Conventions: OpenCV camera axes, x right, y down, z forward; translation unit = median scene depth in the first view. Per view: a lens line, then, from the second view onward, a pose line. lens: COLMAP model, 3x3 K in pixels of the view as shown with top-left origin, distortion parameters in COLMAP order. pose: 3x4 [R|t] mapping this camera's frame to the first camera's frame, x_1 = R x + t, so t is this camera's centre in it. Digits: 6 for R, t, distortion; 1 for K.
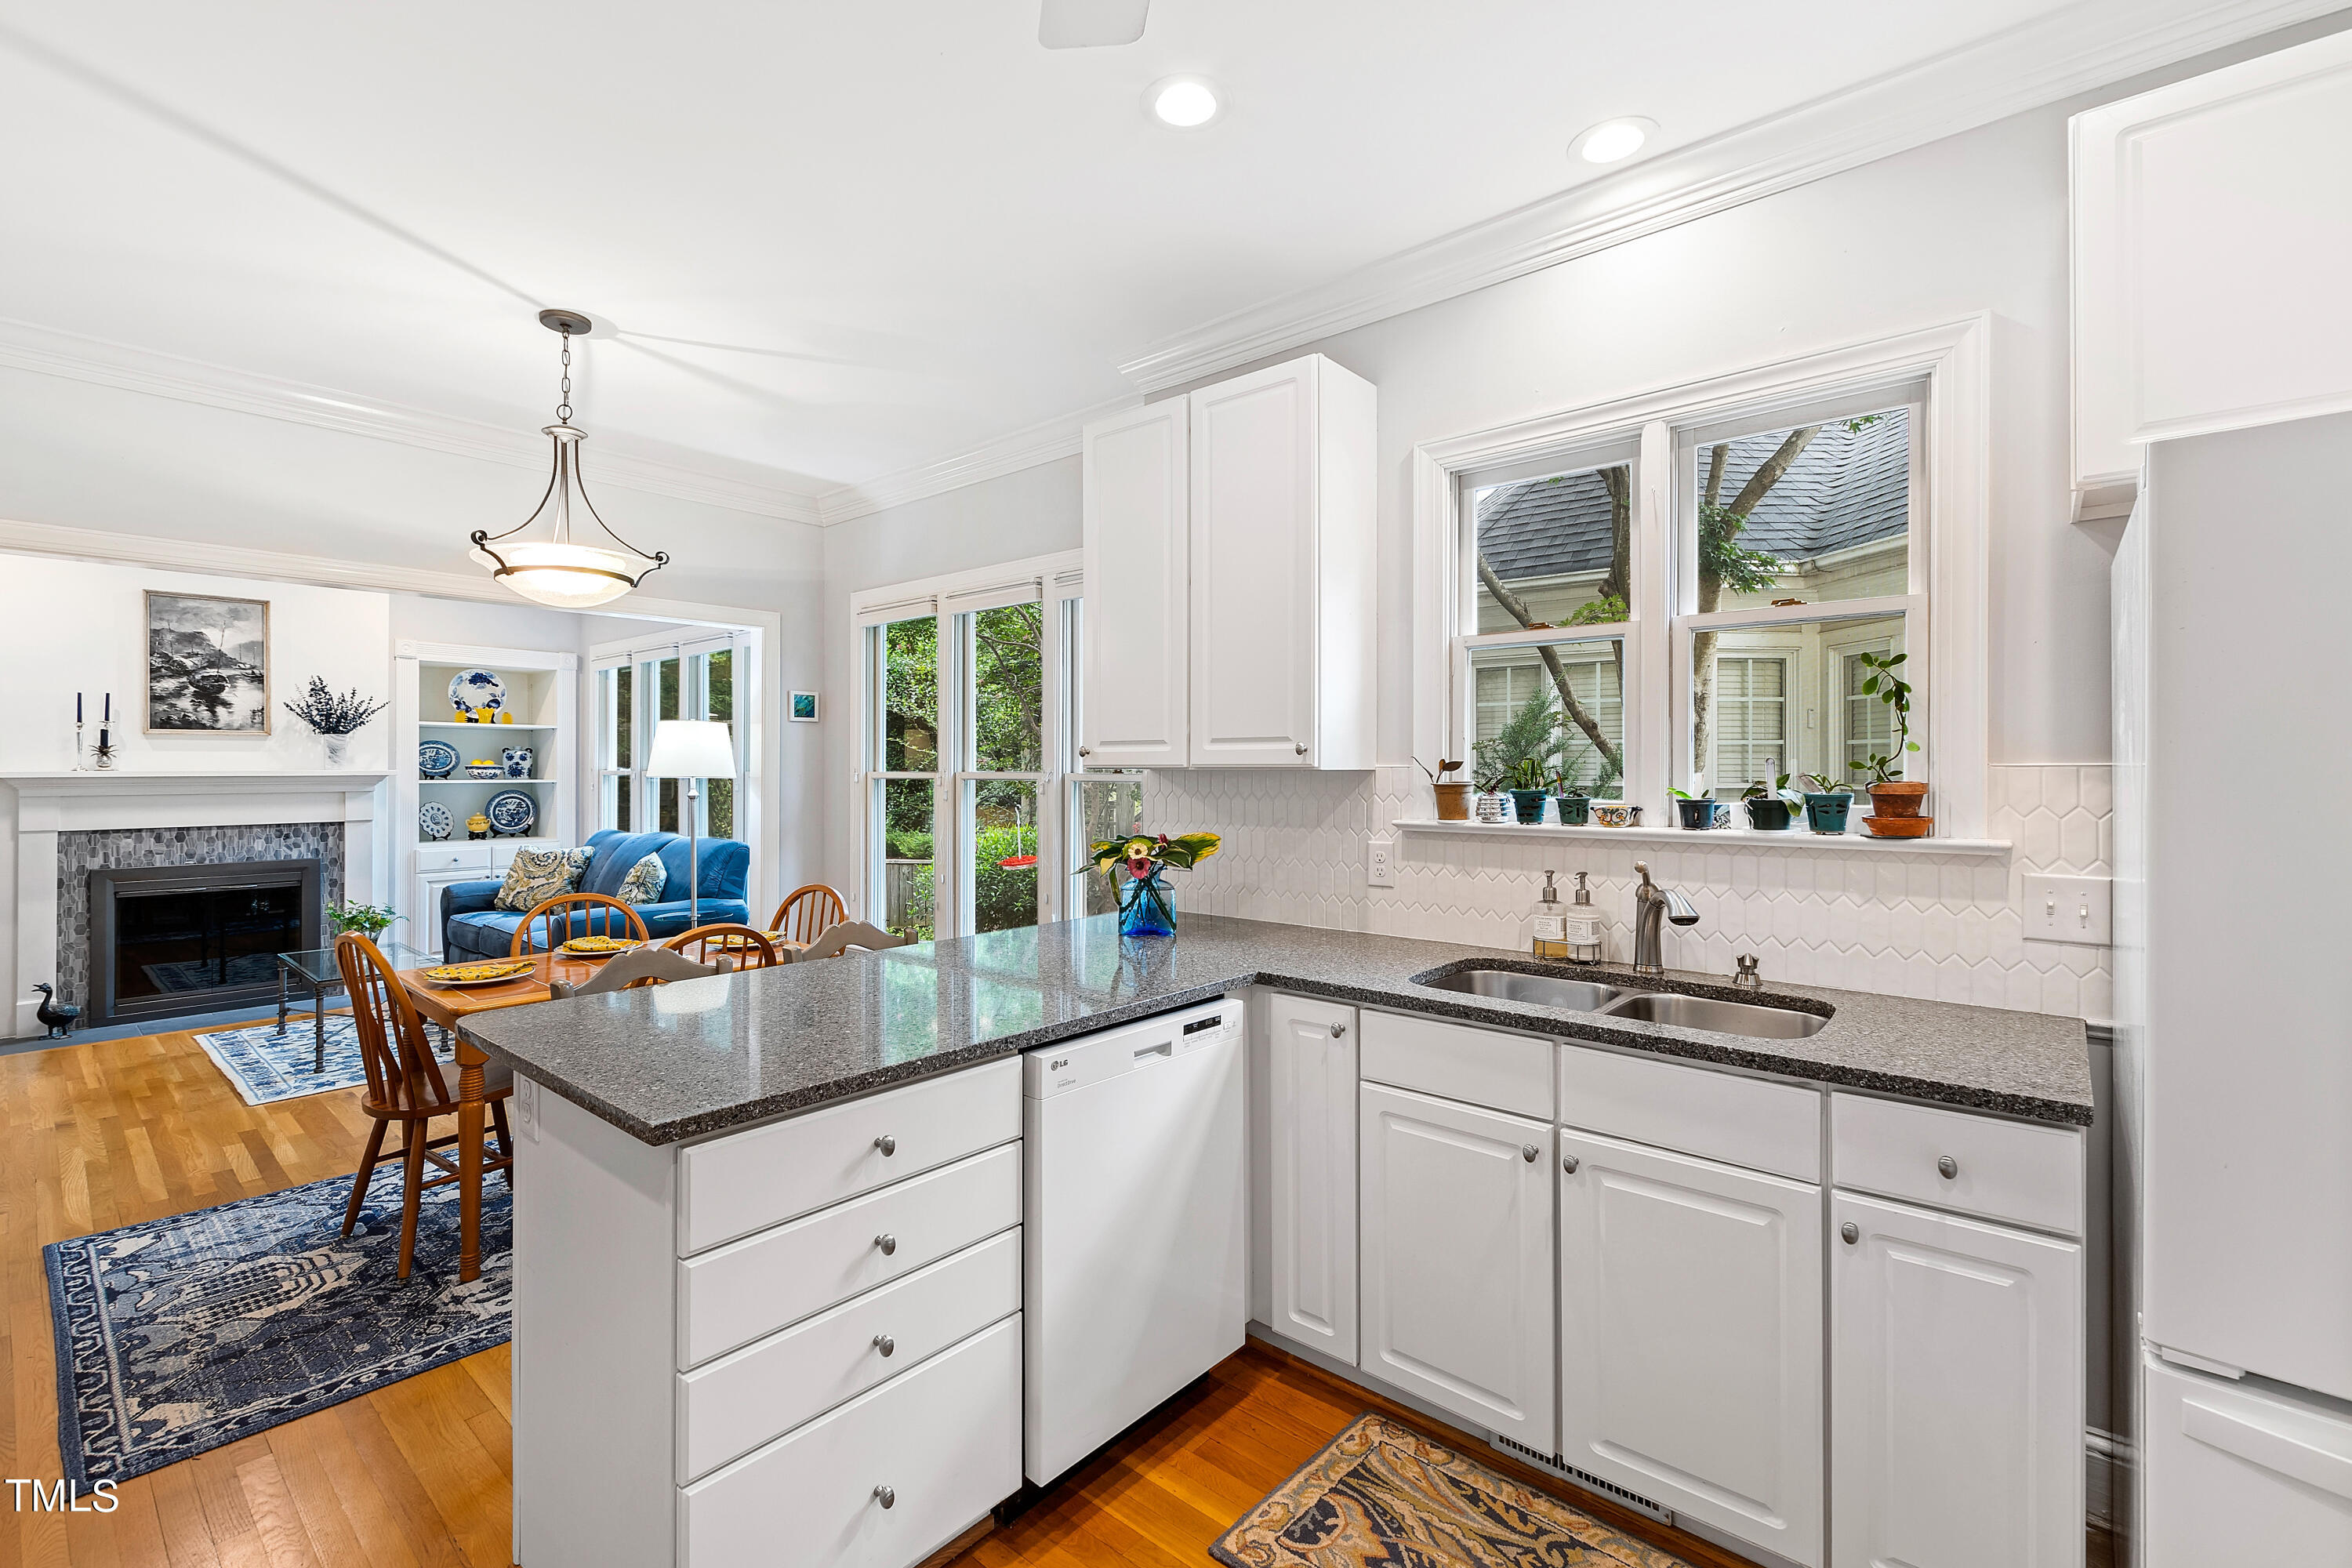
lens RADIAL K [[1027.0, 0, 1179.5], [0, 1027.0, 762.8], [0, 0, 1]] dist [0.008048, -0.003307]
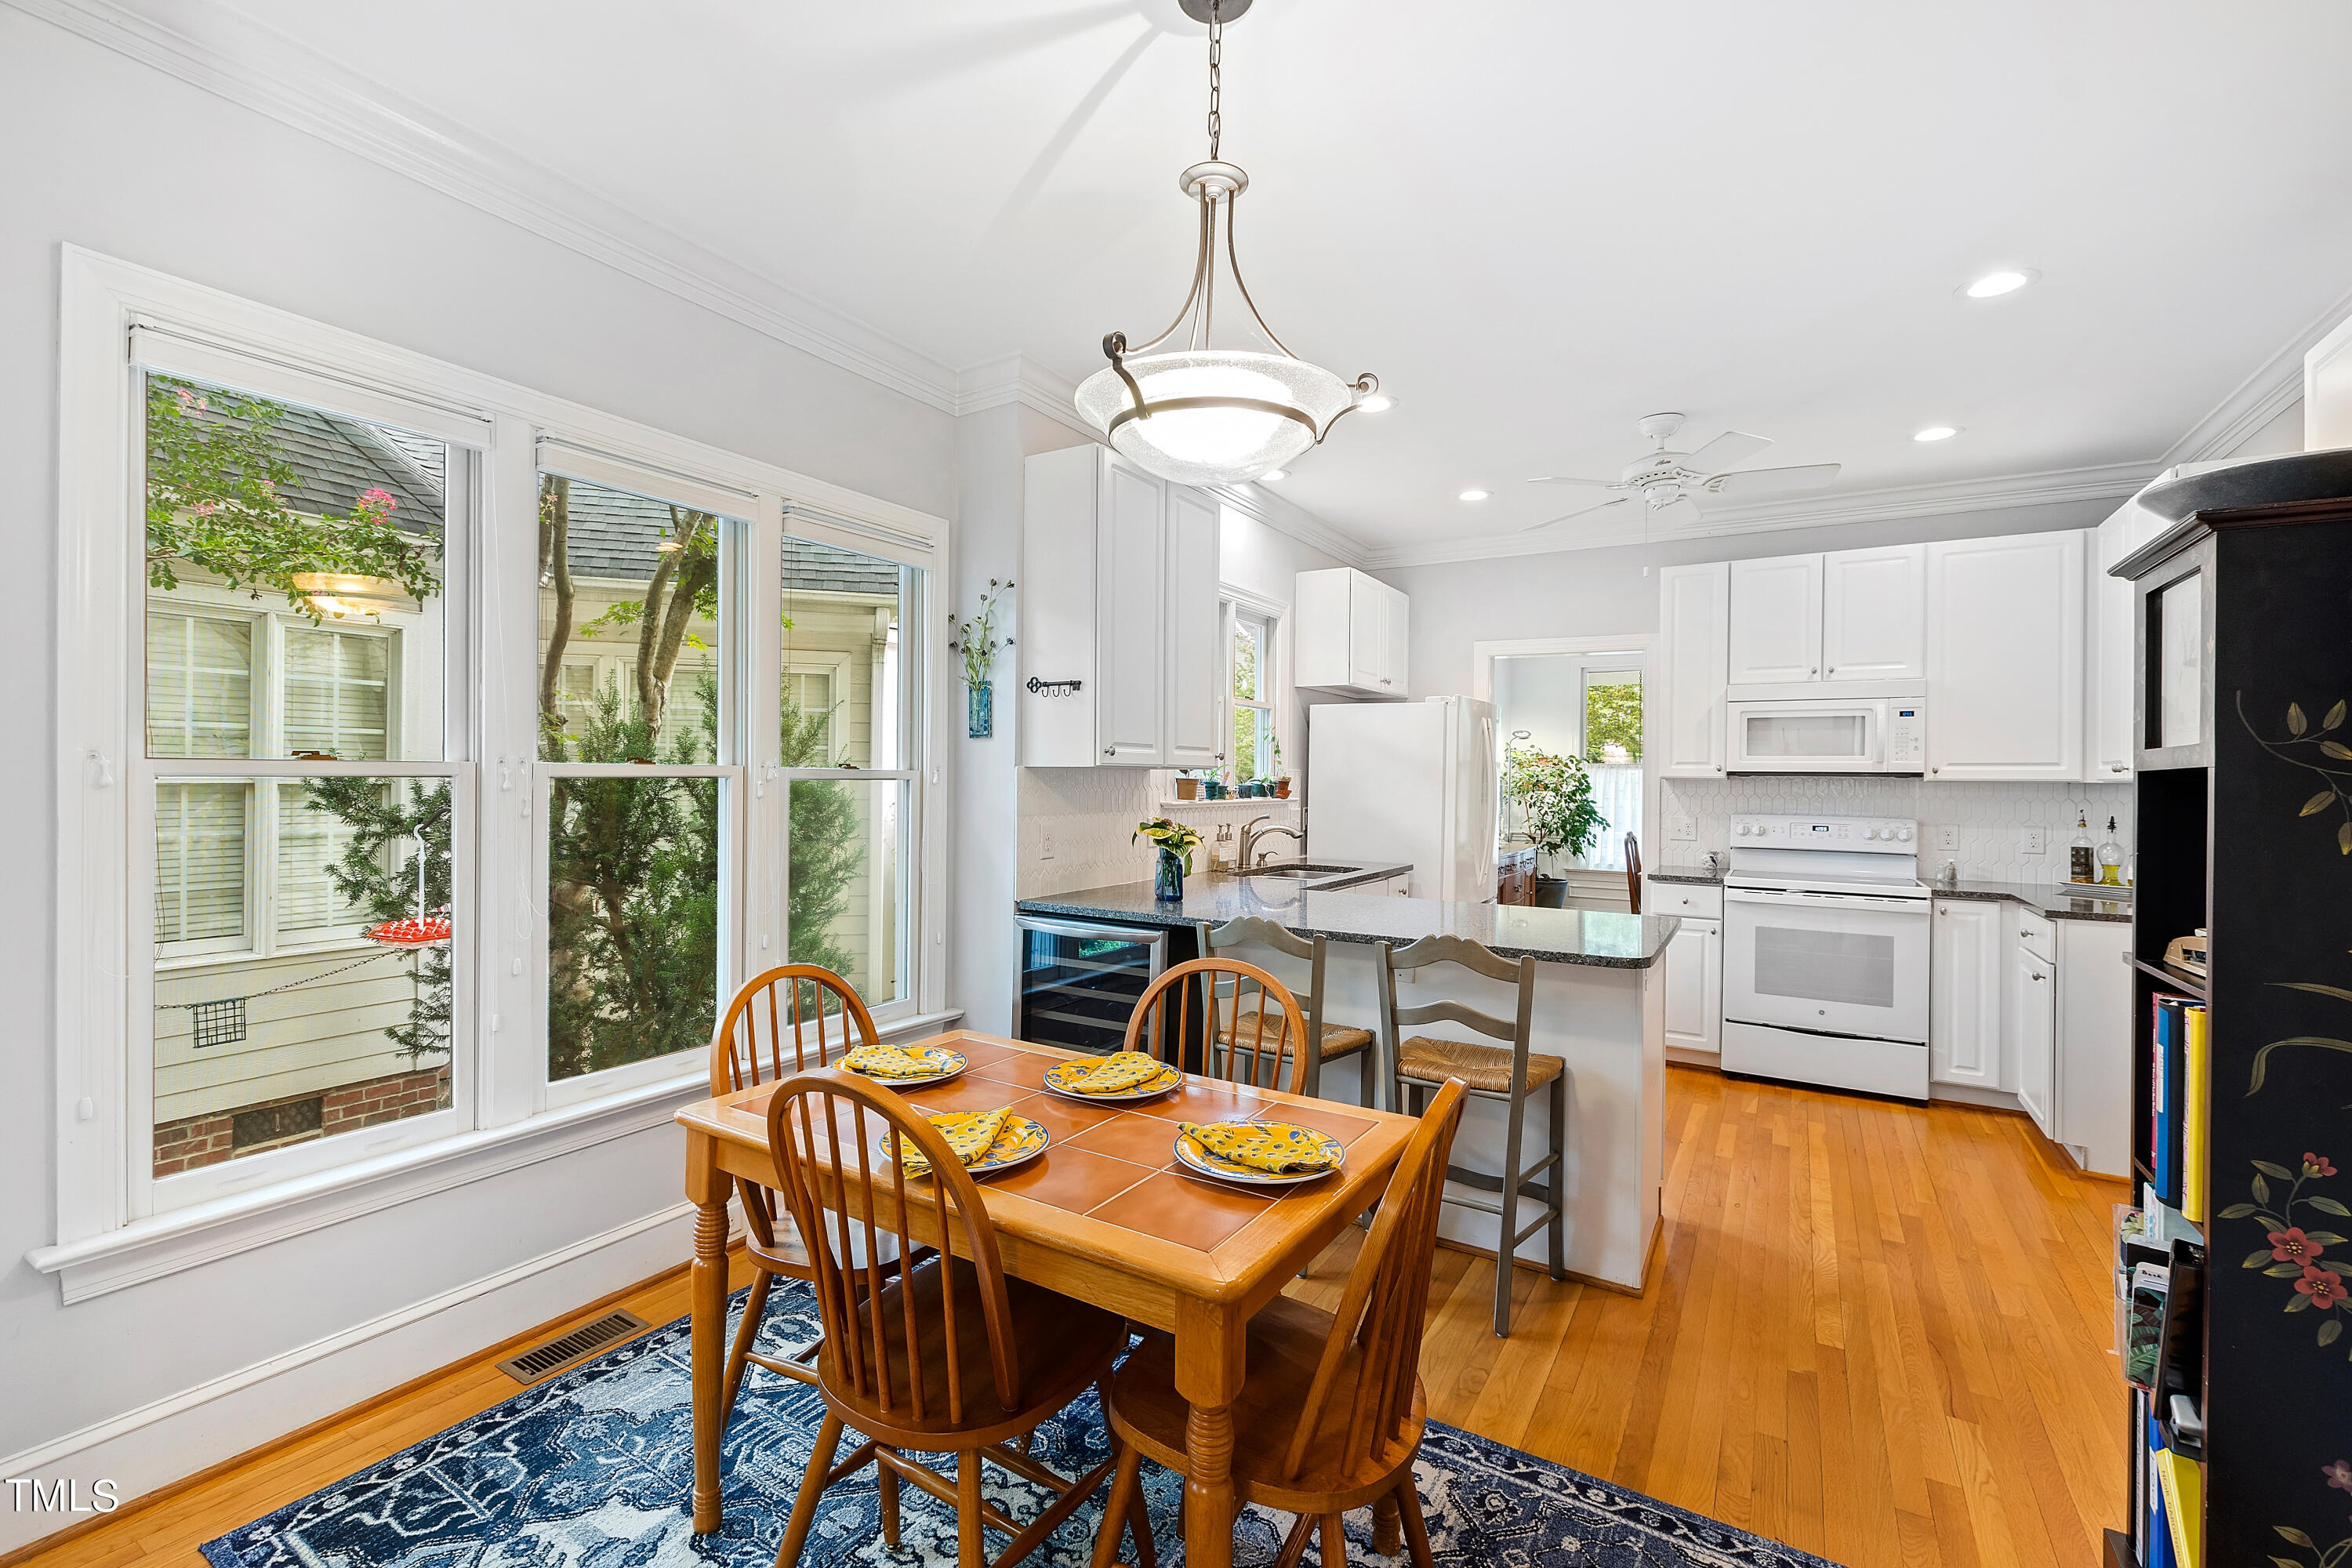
lens RADIAL K [[1027.0, 0, 1153.6], [0, 1027.0, 771.5], [0, 0, 1]] dist [0.008048, -0.003307]
pose [[-0.157789, 0.004202, 0.987464, -1.473196], [-0.016135, 0.999846, -0.006833, 0.023185], [-0.987341, -0.017011, -0.157697, 1.417478]]
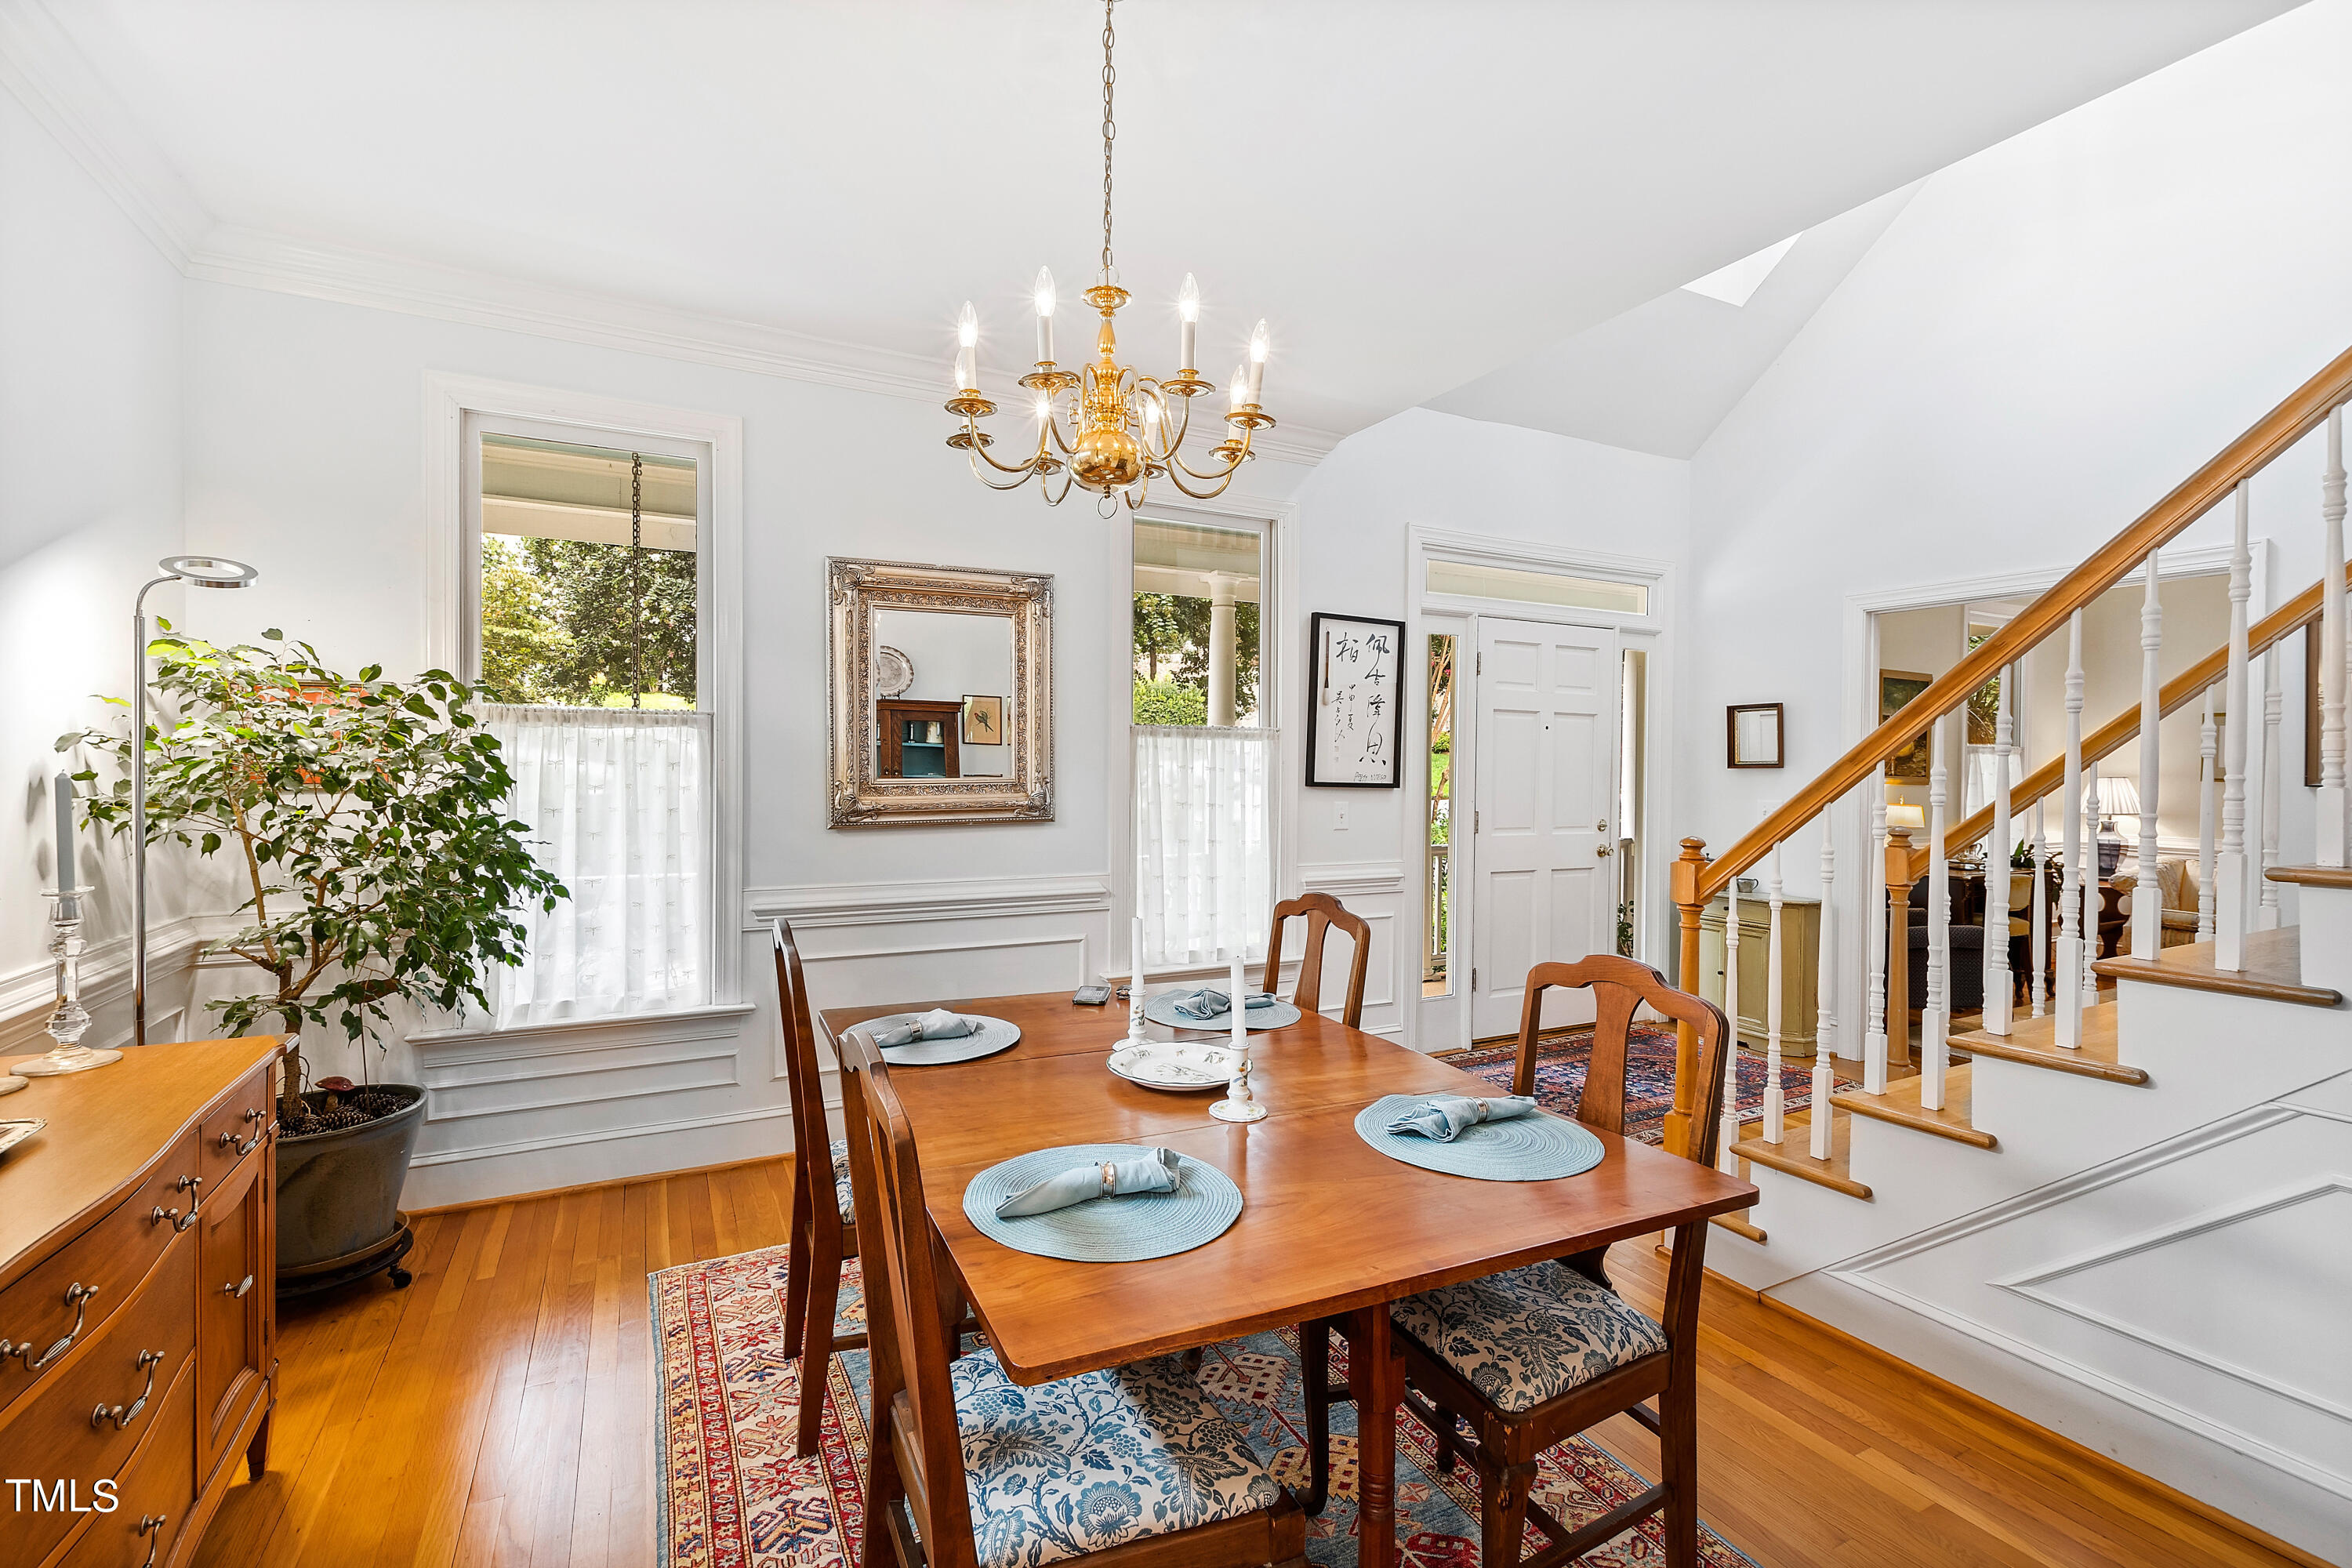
lens RADIAL K [[1027.0, 0, 1164.3], [0, 1027.0, 776.0], [0, 0, 1]] dist [0.008048, -0.003307]
pose [[-0.926737, -0.007702, 0.375632, 0.760511], [-0.007130, 0.999970, 0.002912, 0.017660], [-0.375644, 0.000020, -0.926764, 0.105053]]
